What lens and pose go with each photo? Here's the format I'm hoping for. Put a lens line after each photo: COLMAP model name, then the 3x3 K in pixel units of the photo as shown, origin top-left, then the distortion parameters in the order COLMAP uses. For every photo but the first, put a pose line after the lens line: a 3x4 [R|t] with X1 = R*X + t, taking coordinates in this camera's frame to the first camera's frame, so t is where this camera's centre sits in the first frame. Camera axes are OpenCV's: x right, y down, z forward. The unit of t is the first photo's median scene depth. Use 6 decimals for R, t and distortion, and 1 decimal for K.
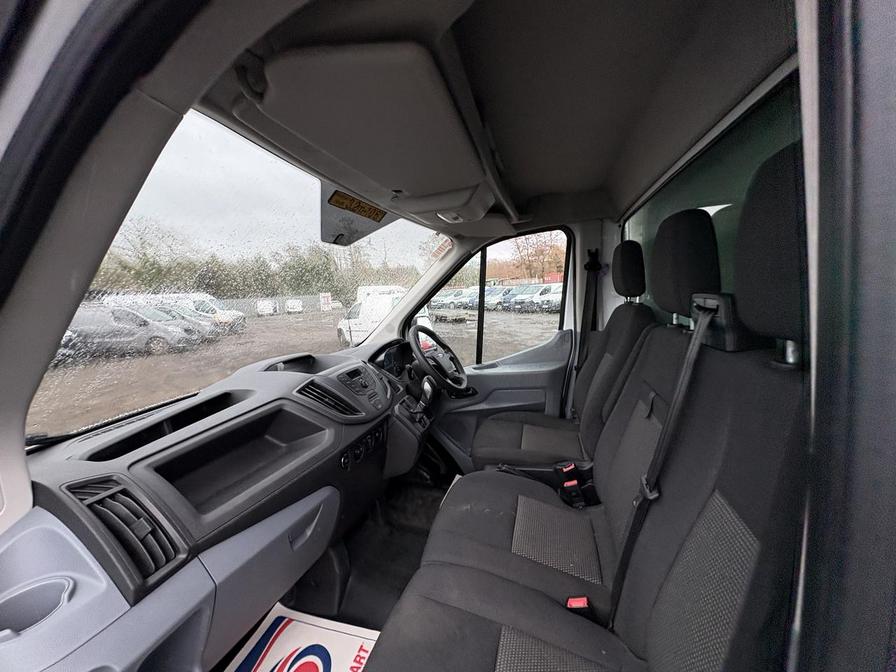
lens RADIAL K [[354.7, 0, 448.0], [0, 354.7, 336.0], [0, 0, 1]] dist [0.002615, 0.000526]
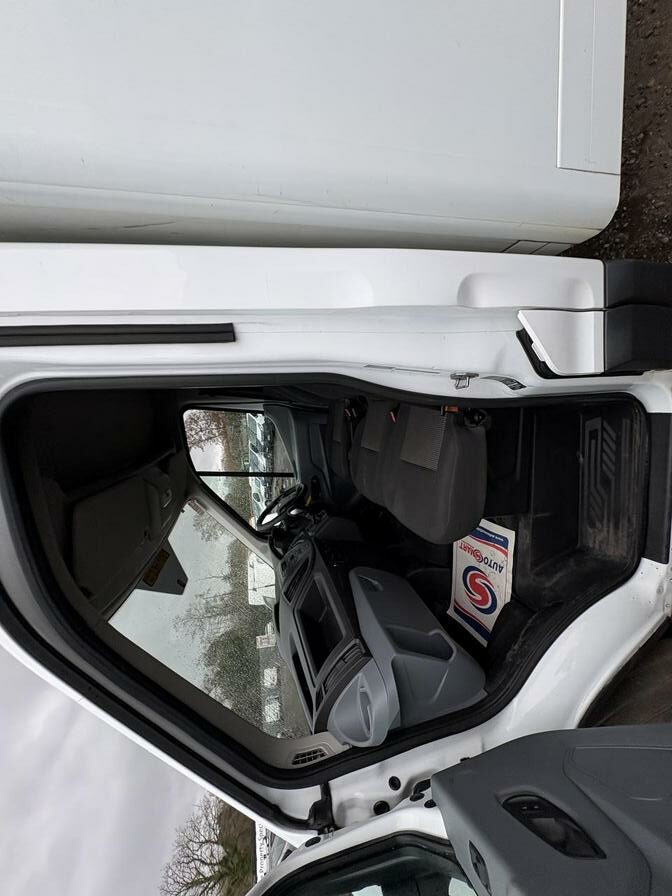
lens RADIAL K [[354.7, 0, 336.0], [0, 354.7, 448.0], [0, 0, 1]] dist [0.002615, 0.000526]
pose [[-0.038823, -0.986571, 0.158651, -0.035272], [0.994768, -0.023144, 0.099506, 0.160278], [-0.094498, 0.161684, 0.982308, -0.390263]]
